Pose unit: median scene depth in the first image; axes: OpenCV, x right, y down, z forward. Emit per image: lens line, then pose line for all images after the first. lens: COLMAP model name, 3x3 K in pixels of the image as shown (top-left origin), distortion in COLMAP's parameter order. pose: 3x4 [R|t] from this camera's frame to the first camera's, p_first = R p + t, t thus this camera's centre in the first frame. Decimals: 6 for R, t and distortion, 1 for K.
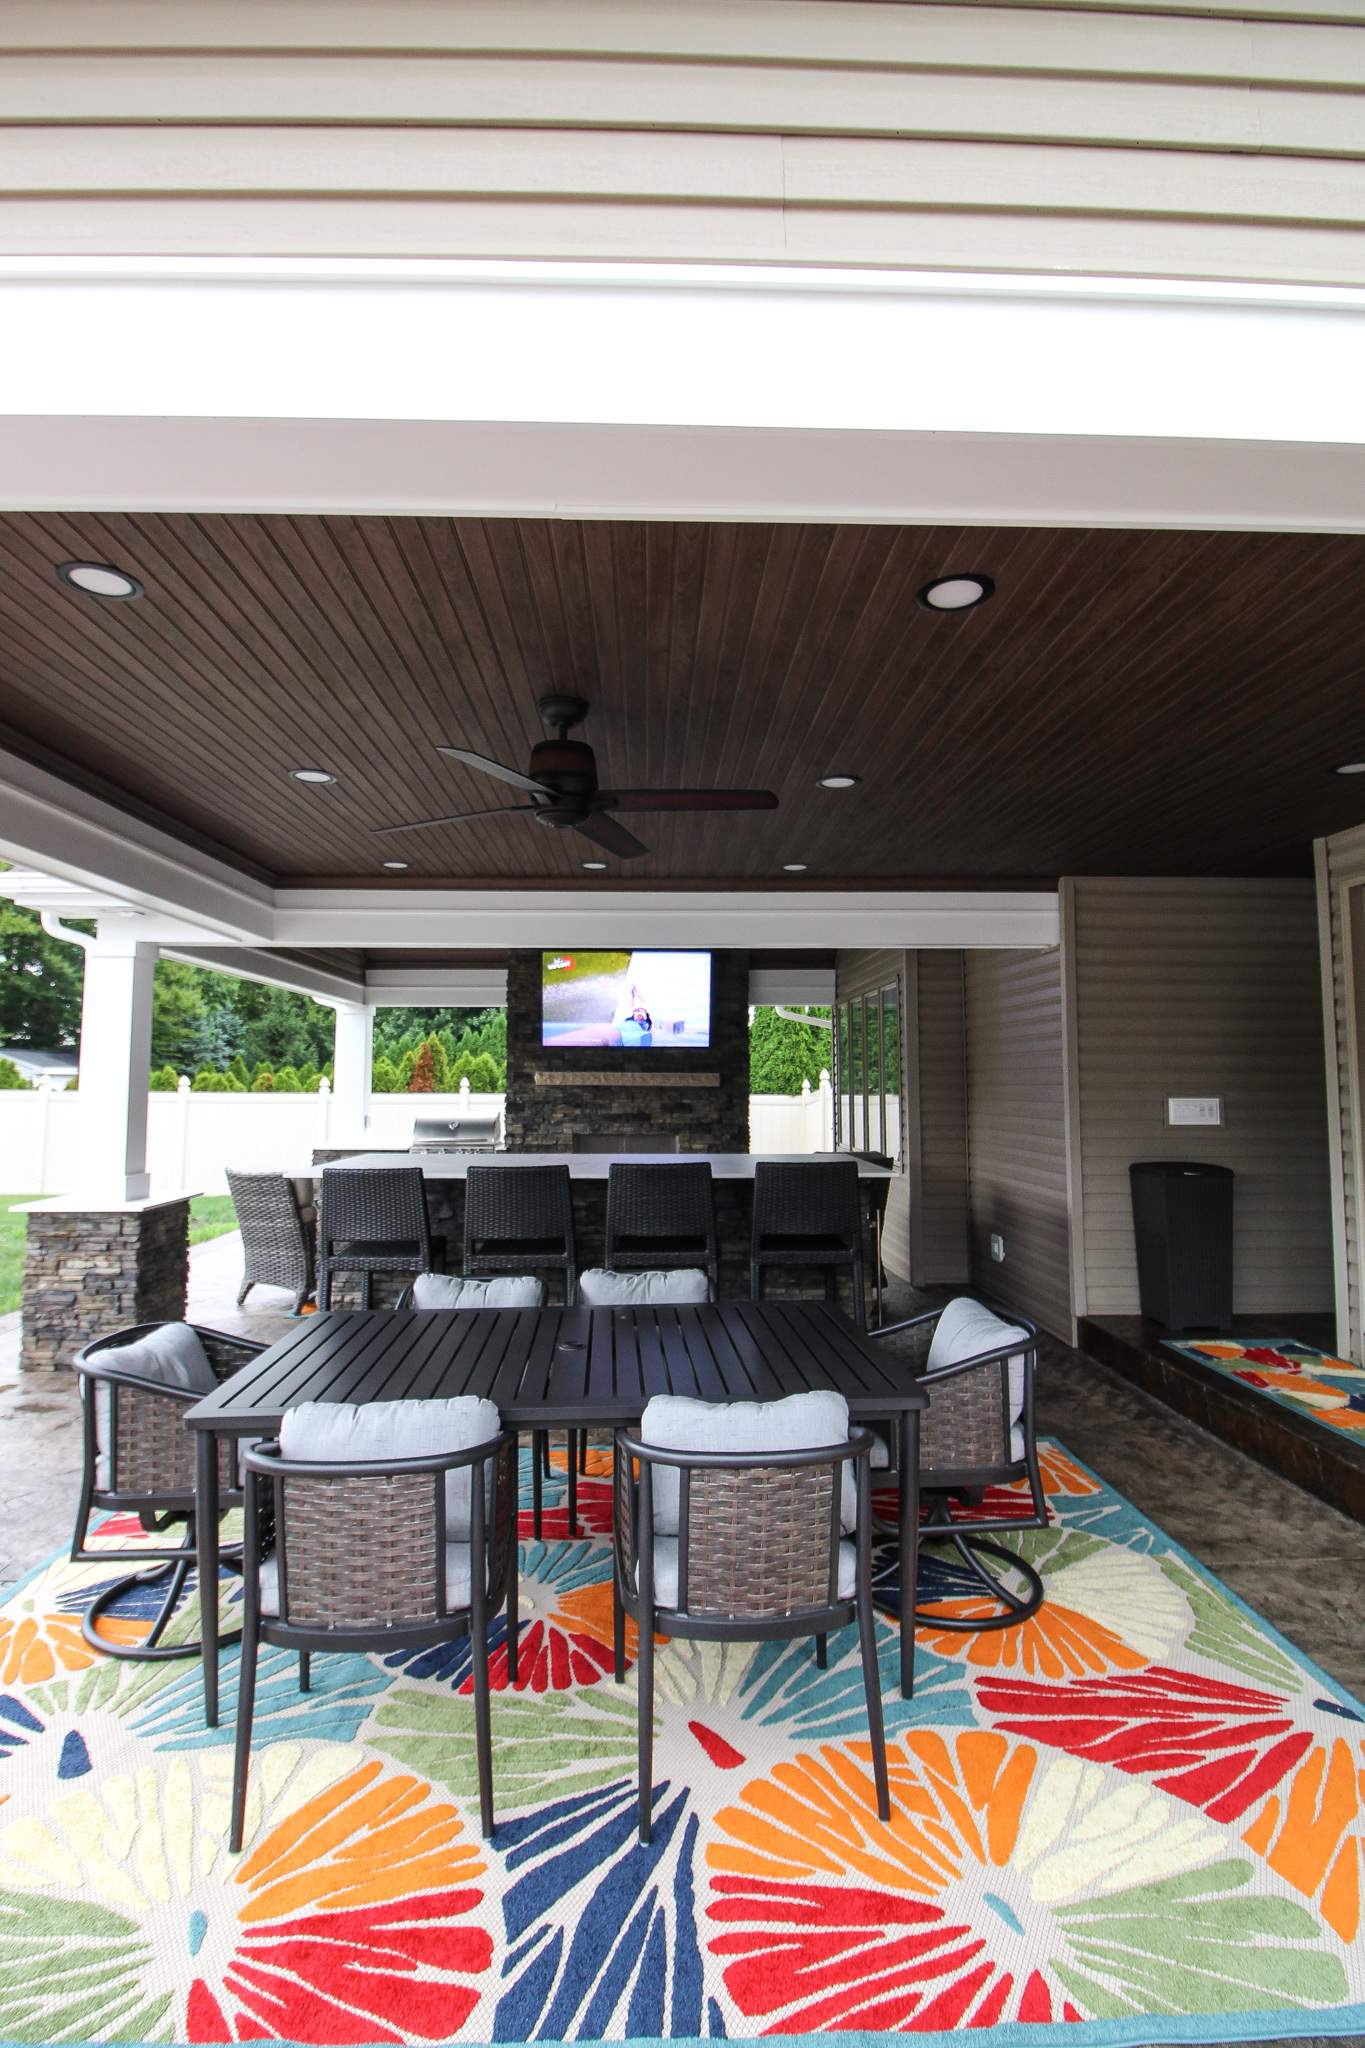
lens RADIAL K [[986.2, 0, 663.2], [0, 986.2, 1004.7], [0, 0, 1]] dist [-0.002741, -0.012365]
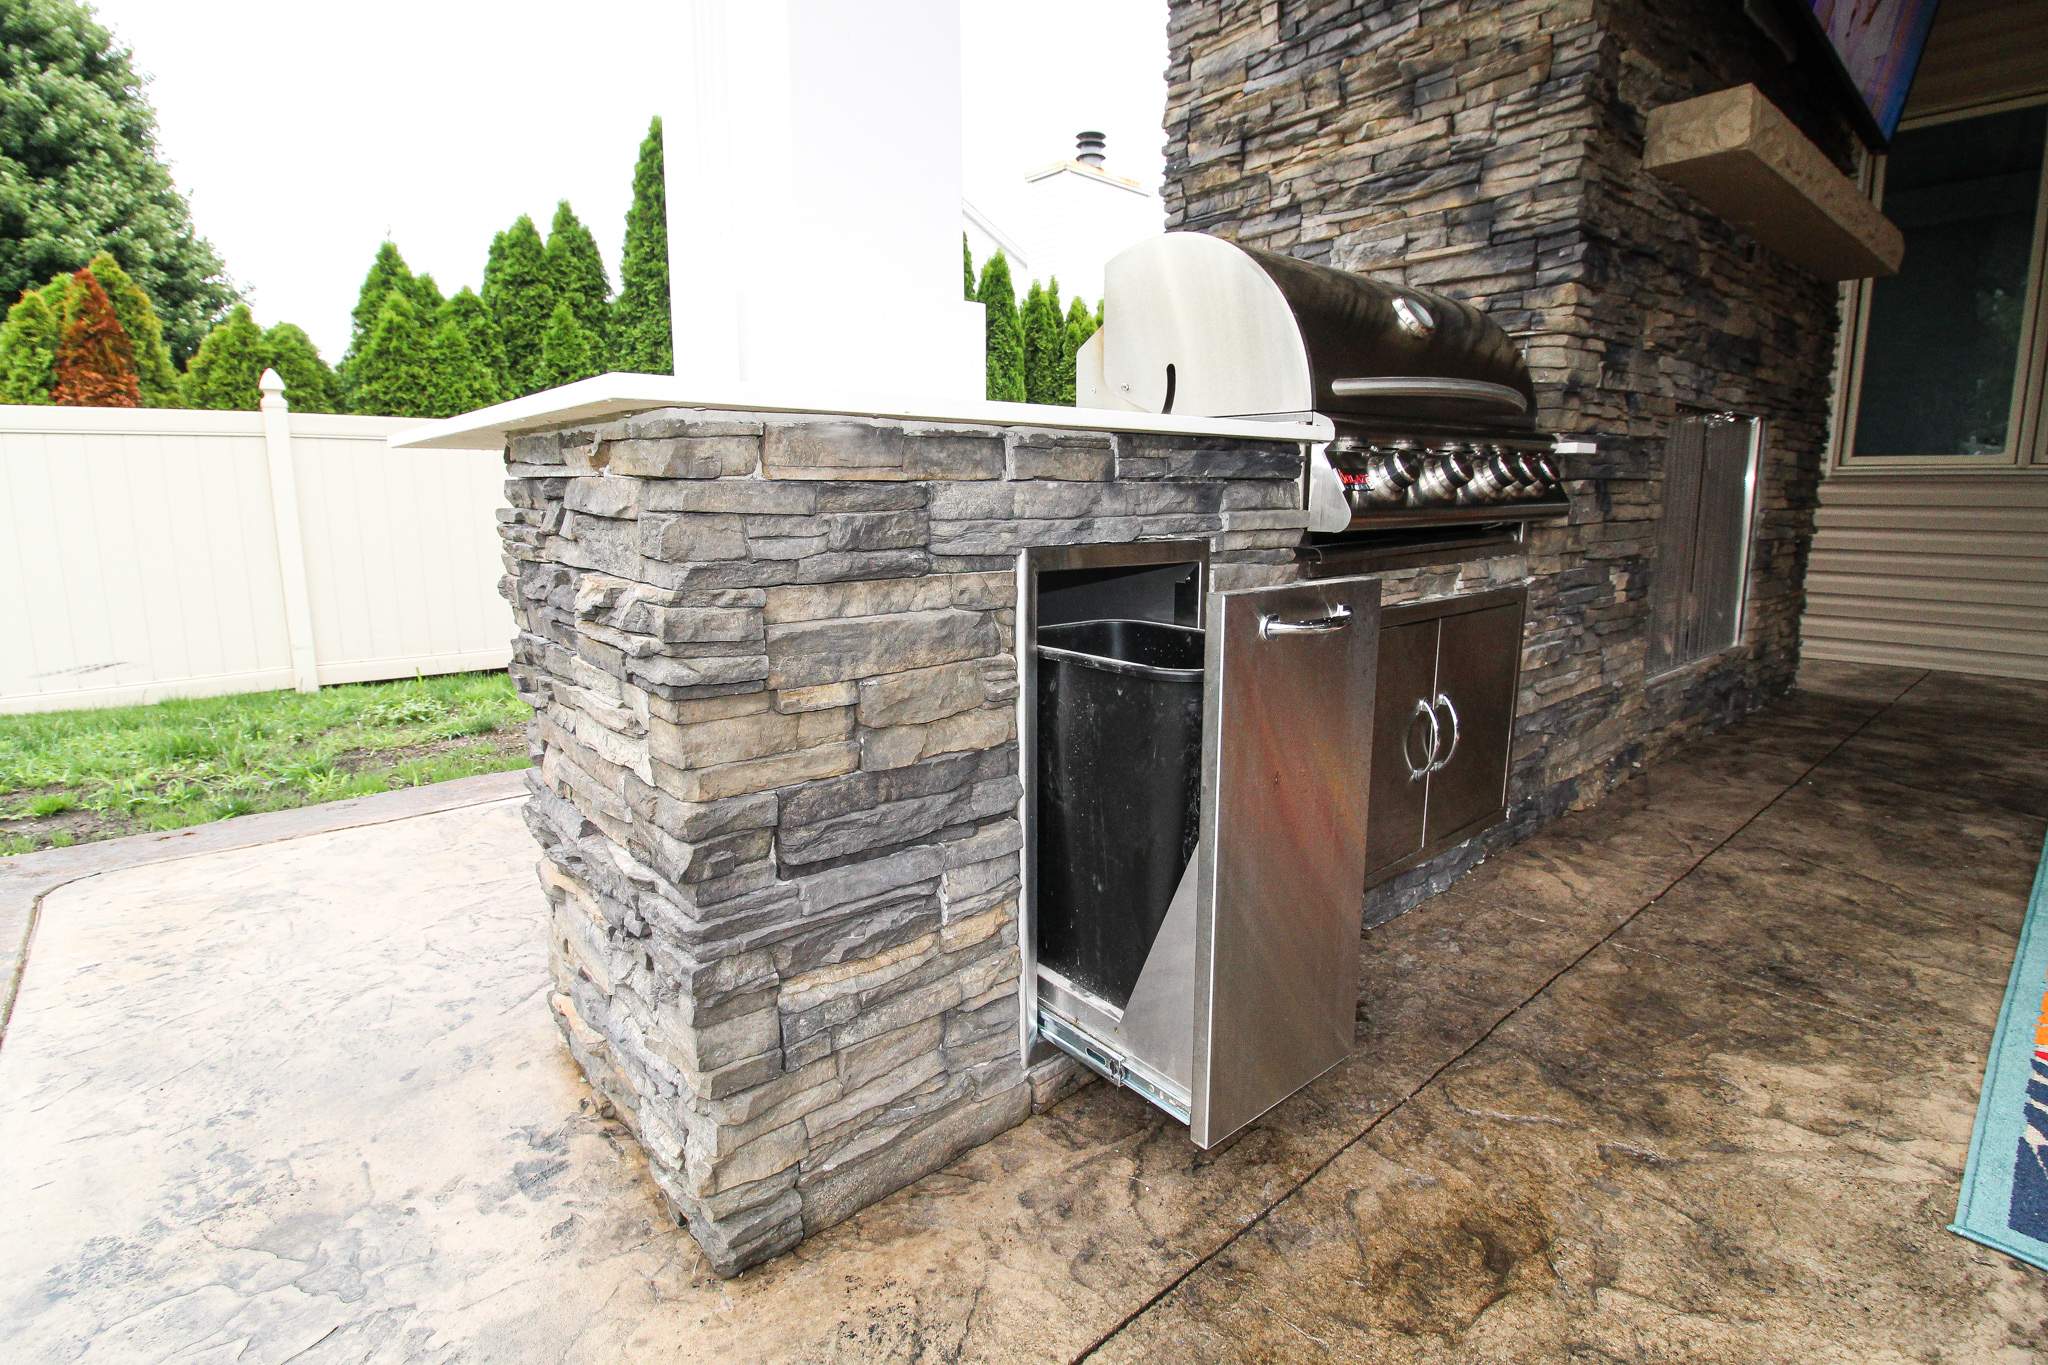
lens RADIAL K [[968.4, 0, 1033.4], [0, 968.4, 653.1], [0, 0, 1]] dist [0.000016, -0.014234]
pose [[0.763897, -0.111418, 0.635648, -0.684537], [-0.044788, 0.973455, 0.224455, 0.258572], [-0.643783, -0.199930, 0.738628, 1.605736]]
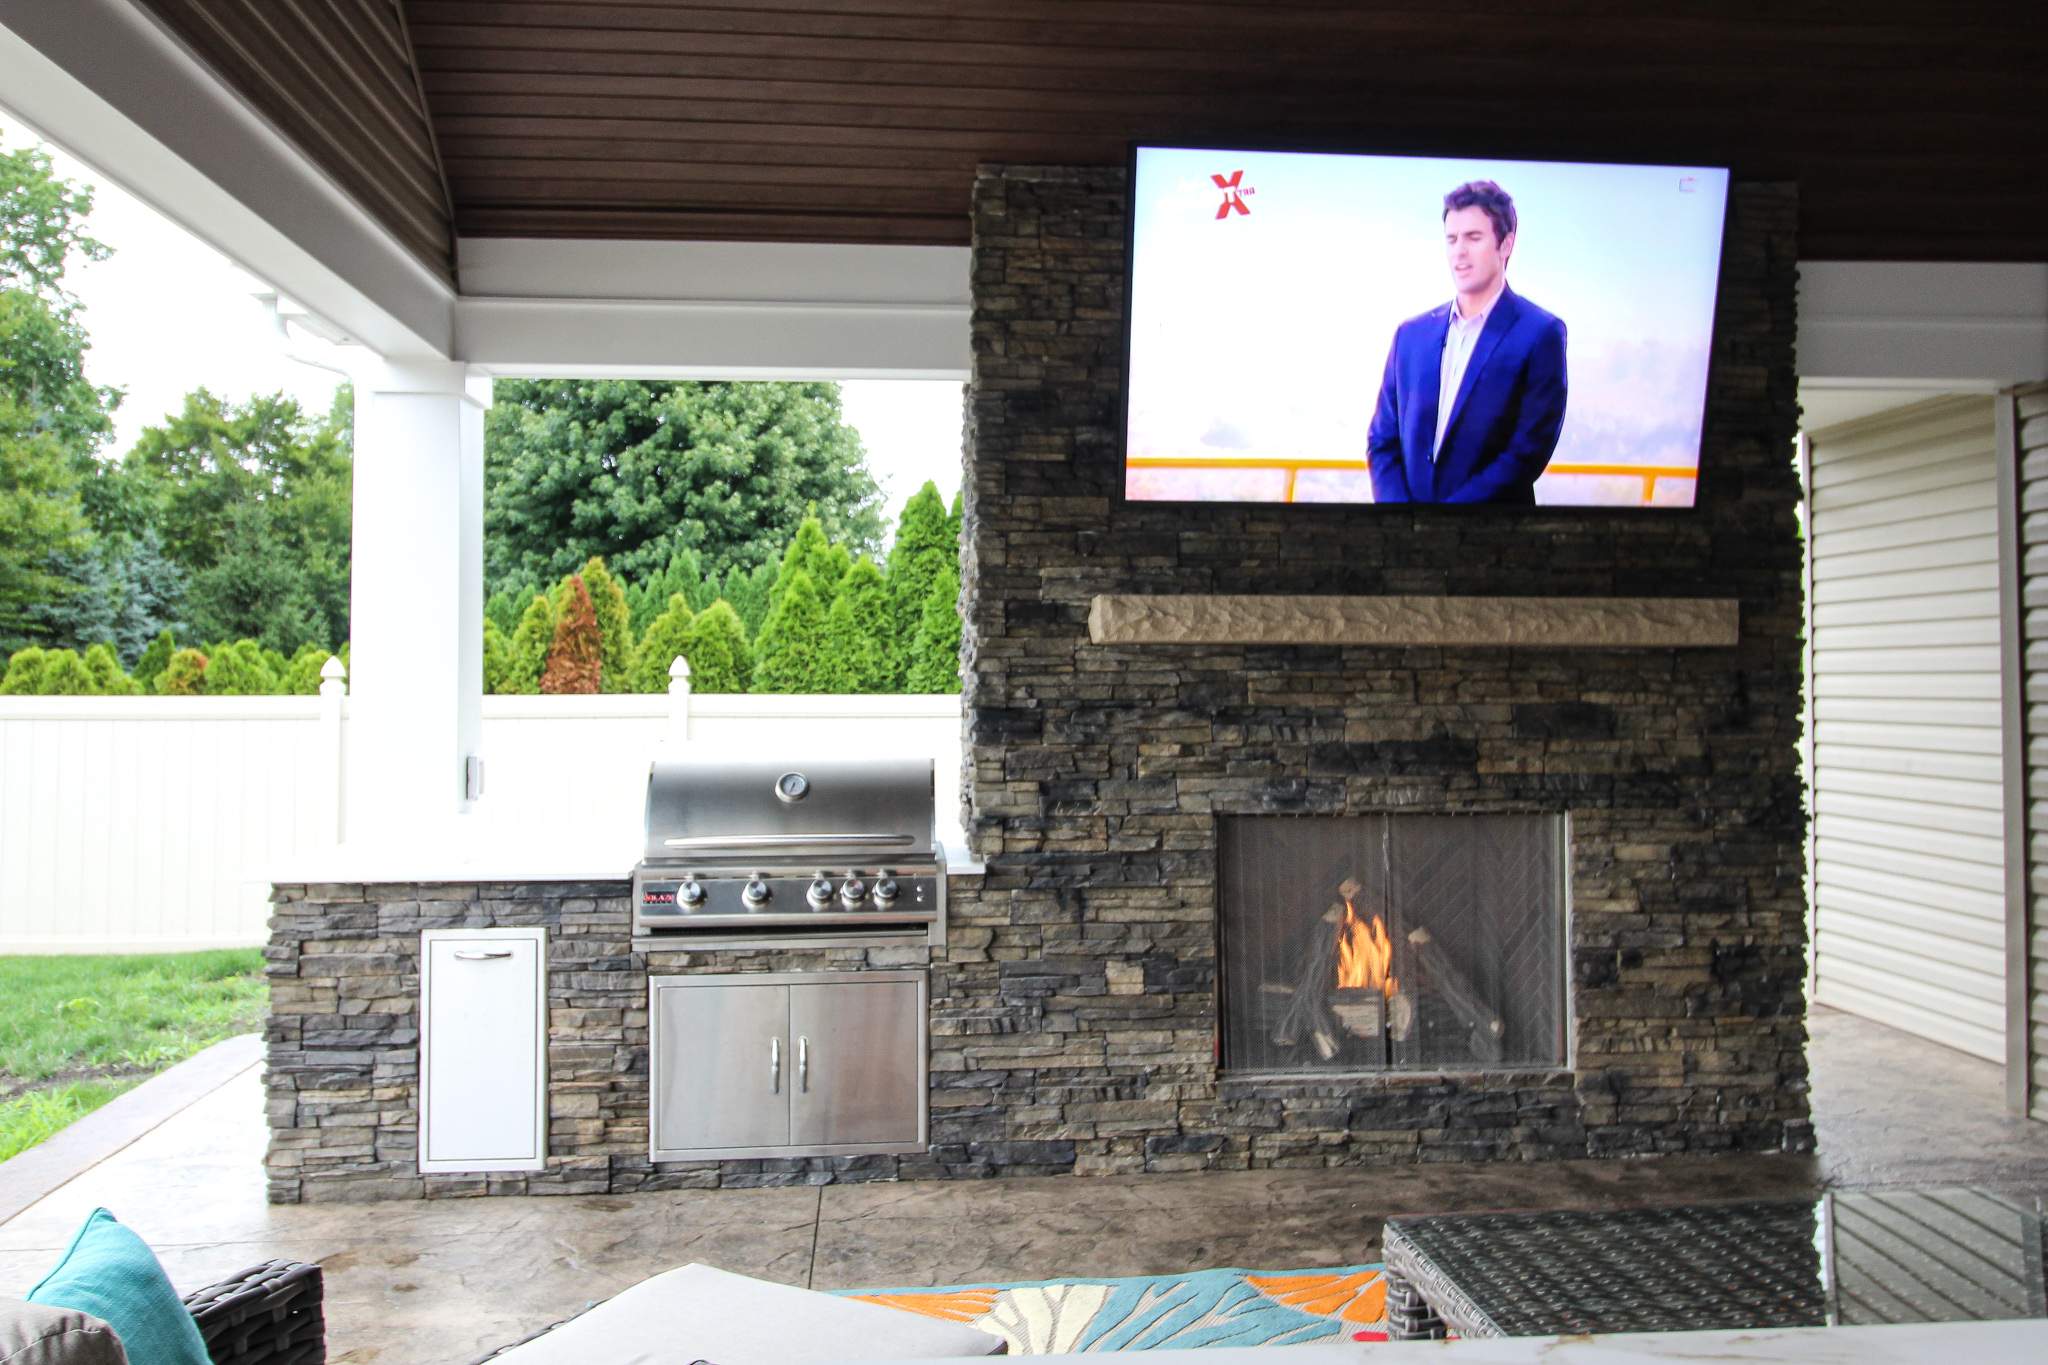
lens RADIAL K [[1590.5, 0, 1030.0], [0, 1590.5, 648.2], [0, 0, 1]] dist [0.014419, -0.010690]
pose [[0.997148, -0.003325, 0.075394, -0.317281], [-0.000860, 0.998463, 0.055408, 0.101247], [-0.075463, -0.055315, 0.995613, 0.967073]]
